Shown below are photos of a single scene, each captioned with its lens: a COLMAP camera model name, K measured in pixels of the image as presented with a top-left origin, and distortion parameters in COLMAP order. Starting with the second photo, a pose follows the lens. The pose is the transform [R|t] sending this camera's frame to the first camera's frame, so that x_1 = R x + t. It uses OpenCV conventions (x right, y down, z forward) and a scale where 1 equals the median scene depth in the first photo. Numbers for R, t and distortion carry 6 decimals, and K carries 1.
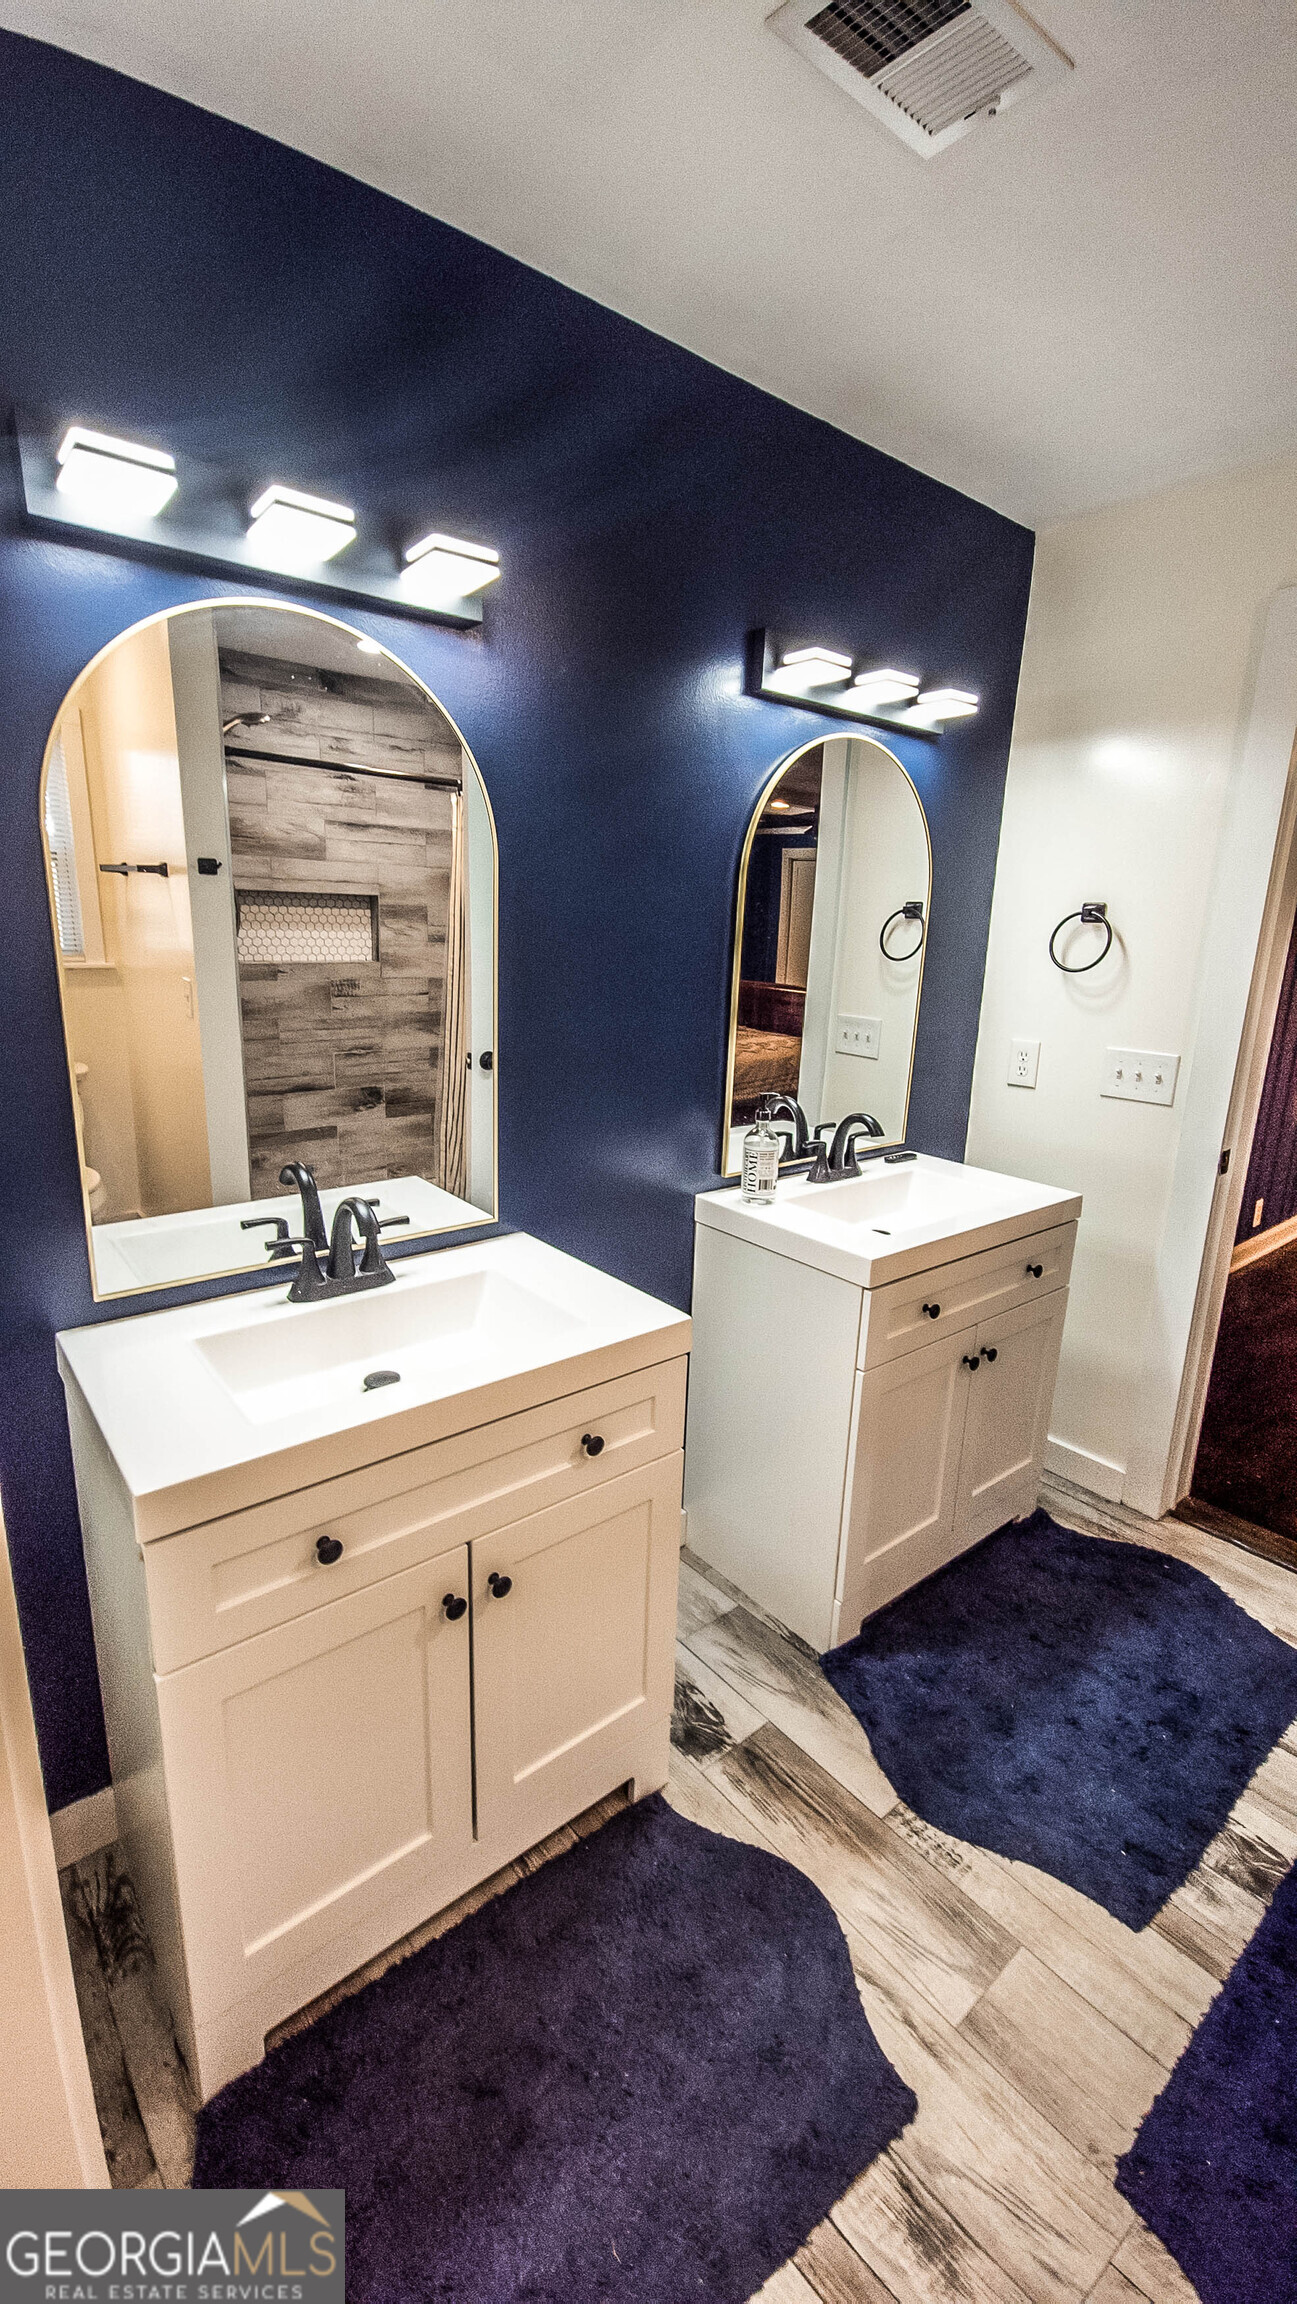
lens RADIAL K [[937.6, 0, 653.4], [0, 937.6, 1156.1], [0, 0, 1]] dist [0.014578, -0.008721]
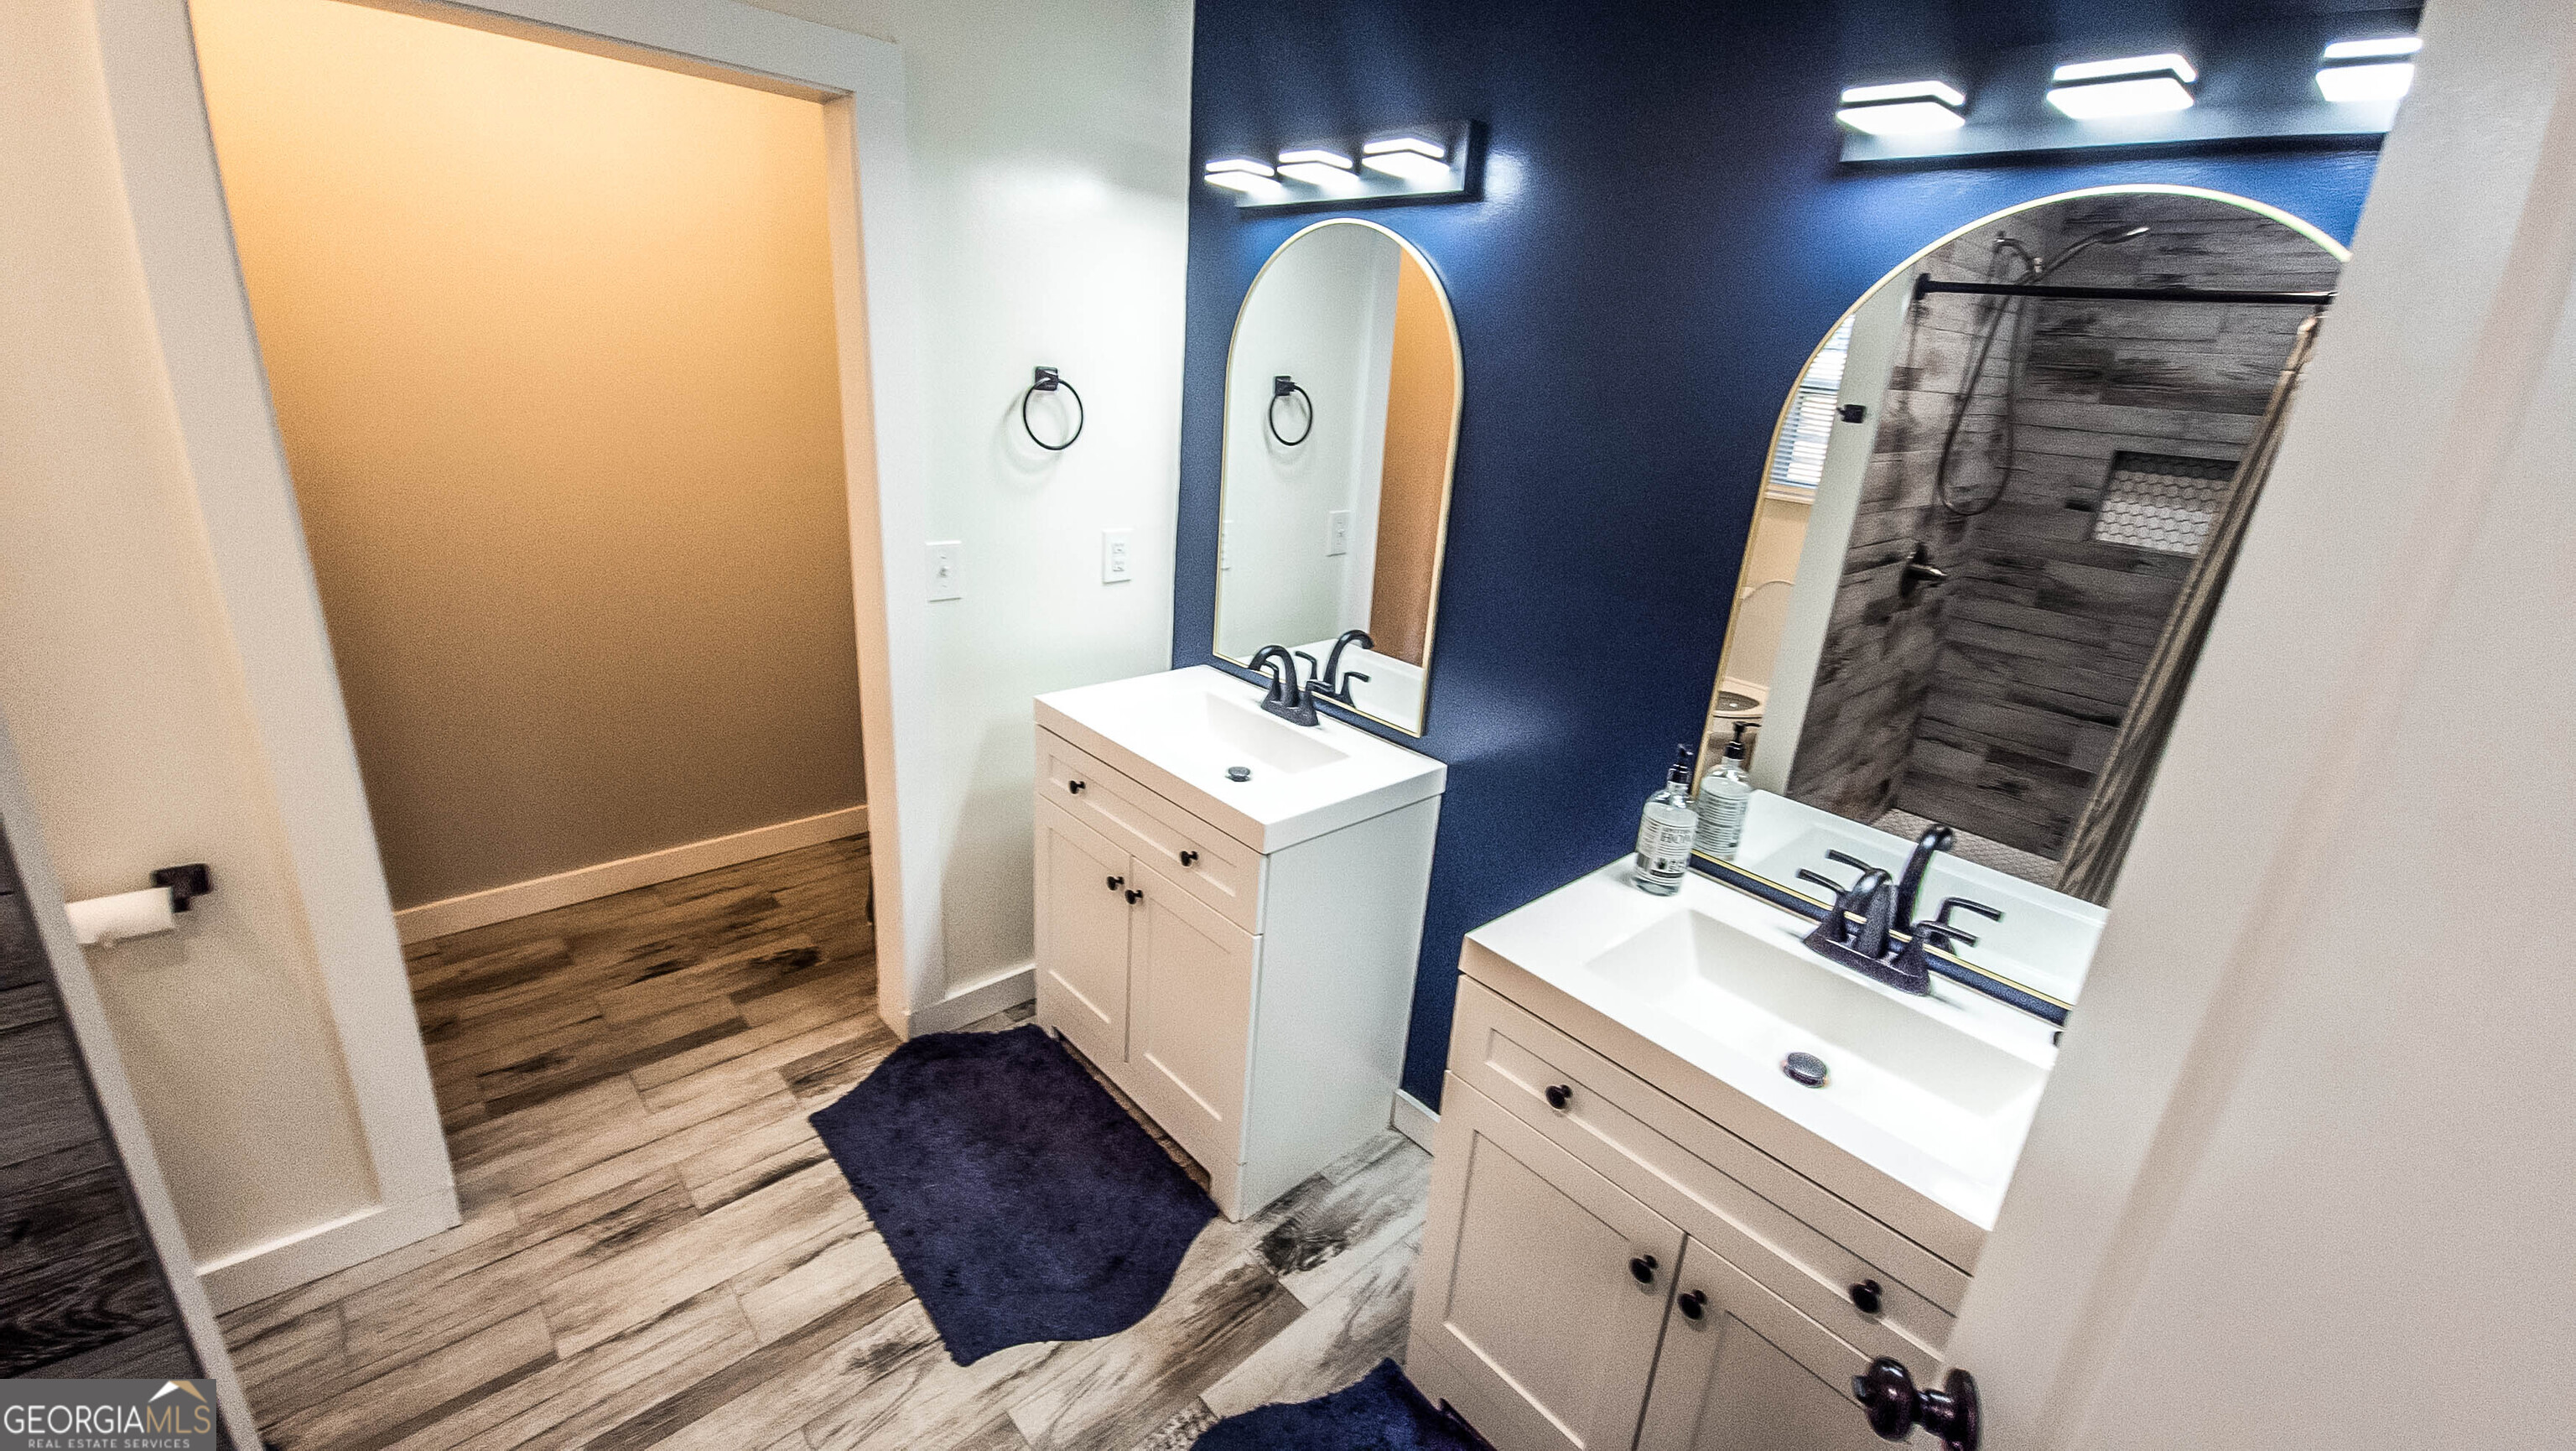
lens RADIAL K [[1048.5, 0, 1287.4], [0, 1048.5, 740.6], [0, 0, 1]] dist [0.014578, -0.008721]
pose [[0.048271, 0.320296, -0.946087, 1.087485], [-0.318630, 0.902642, 0.289331, -0.259289], [0.946649, 0.287486, 0.145628, 0.752586]]
